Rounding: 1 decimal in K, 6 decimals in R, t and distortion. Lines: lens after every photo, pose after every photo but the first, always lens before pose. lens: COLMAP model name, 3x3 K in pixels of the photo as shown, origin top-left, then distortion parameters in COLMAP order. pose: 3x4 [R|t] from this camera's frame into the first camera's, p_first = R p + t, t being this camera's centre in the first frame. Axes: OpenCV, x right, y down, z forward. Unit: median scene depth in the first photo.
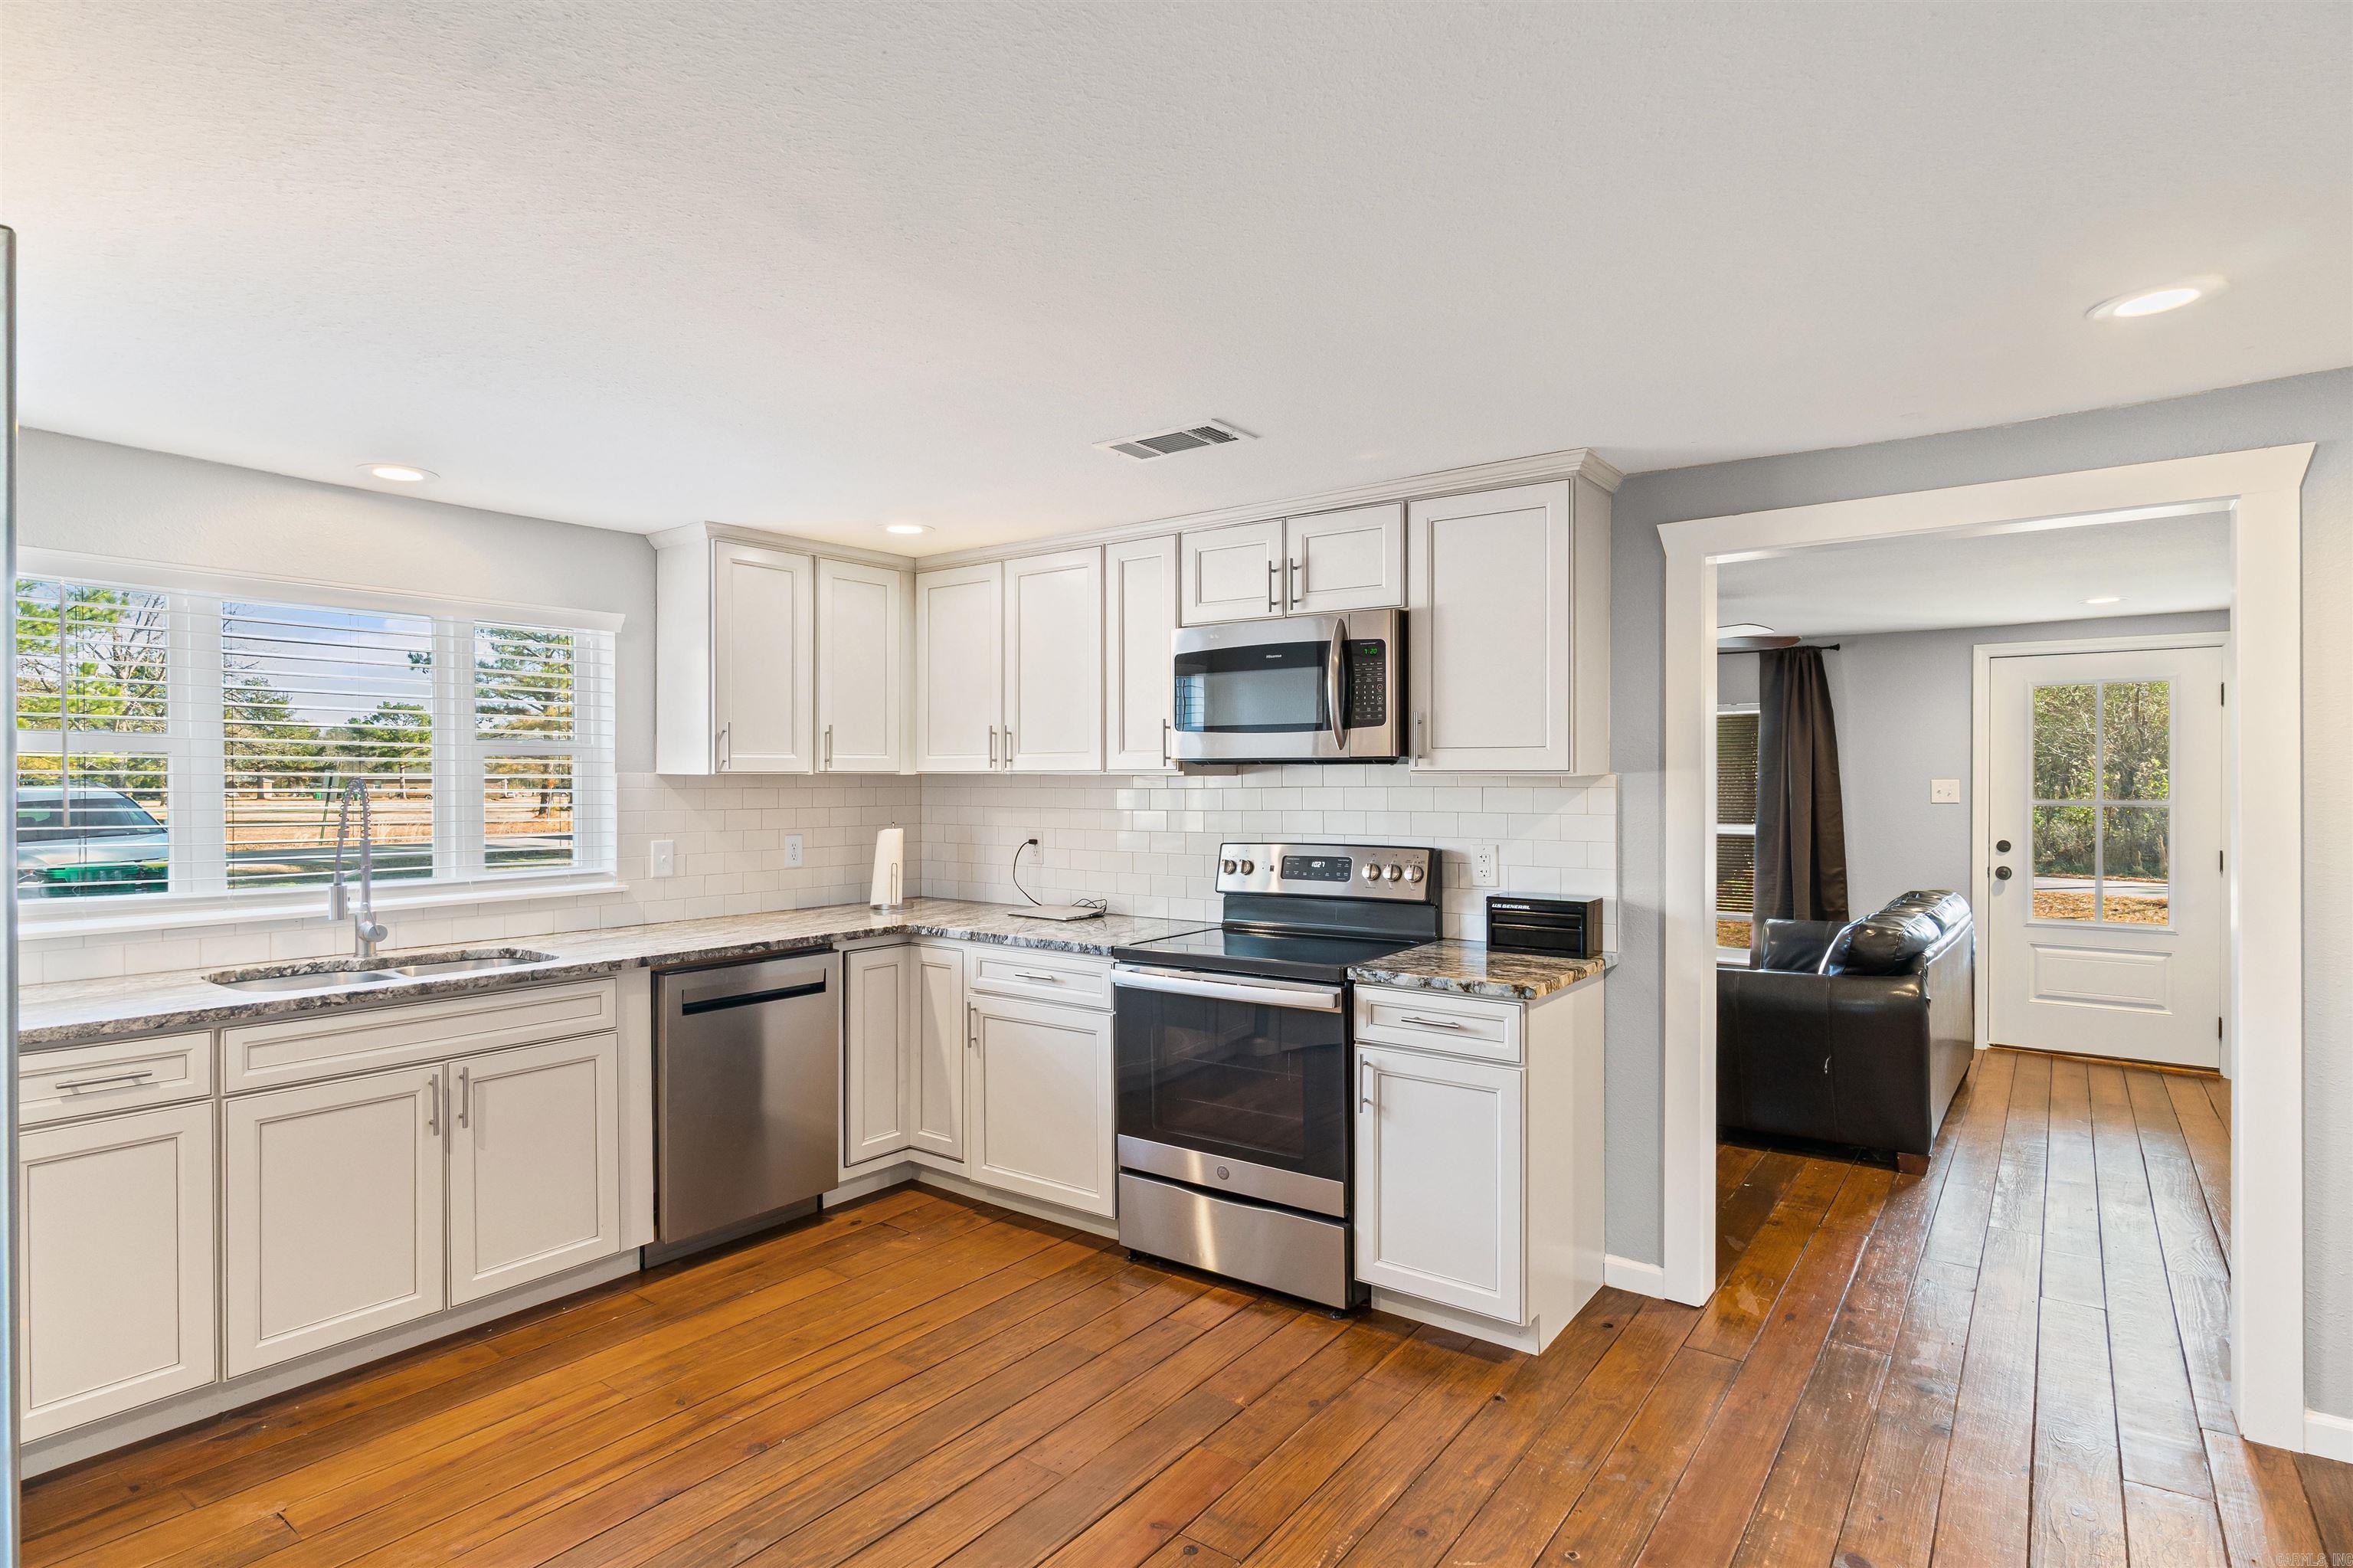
lens RADIAL K [[1219.5, 0, 1162.1], [0, 1219.5, 791.6], [0, 0, 1]] dist [-0.017464, -0.000724]
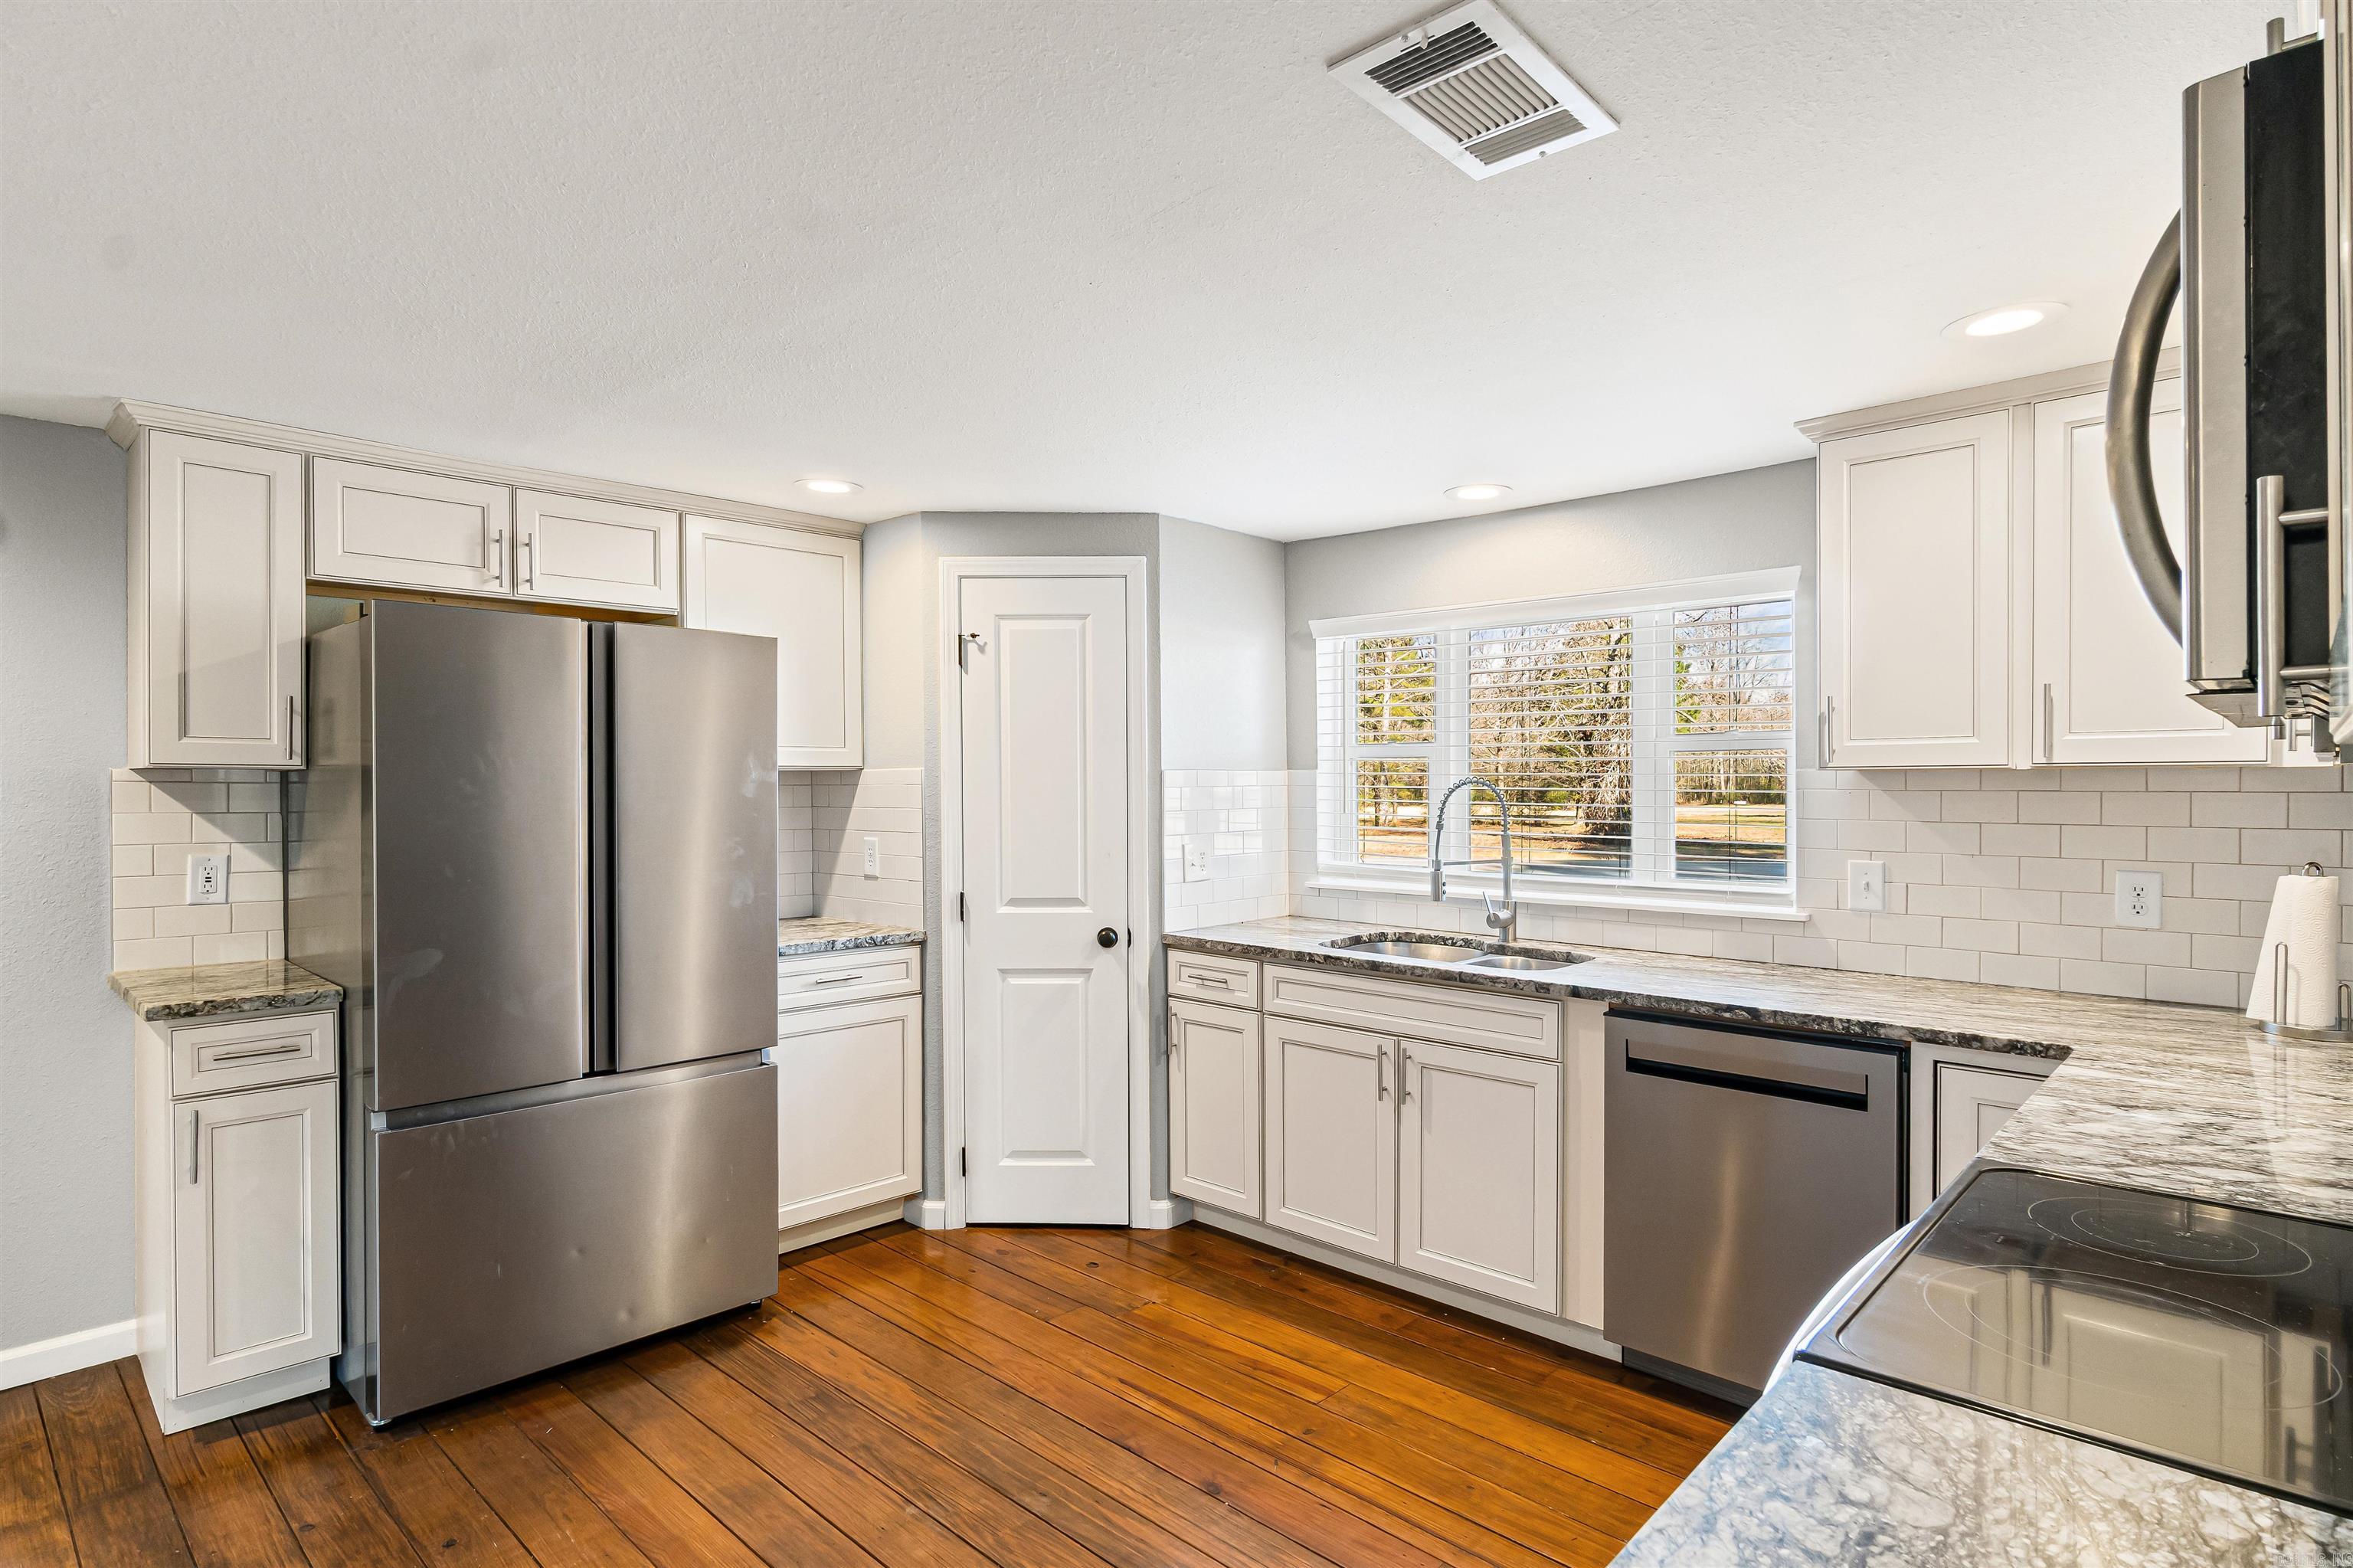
lens RADIAL K [[1219.5, 0, 1162.1], [0, 1219.5, 791.6], [0, 0, 1]] dist [-0.017464, -0.000724]
pose [[-0.133167, 0.007945, -0.991062, 0.540961], [-0.010301, 0.999903, 0.009400, -0.006323], [0.991040, 0.011461, -0.133072, 0.974913]]
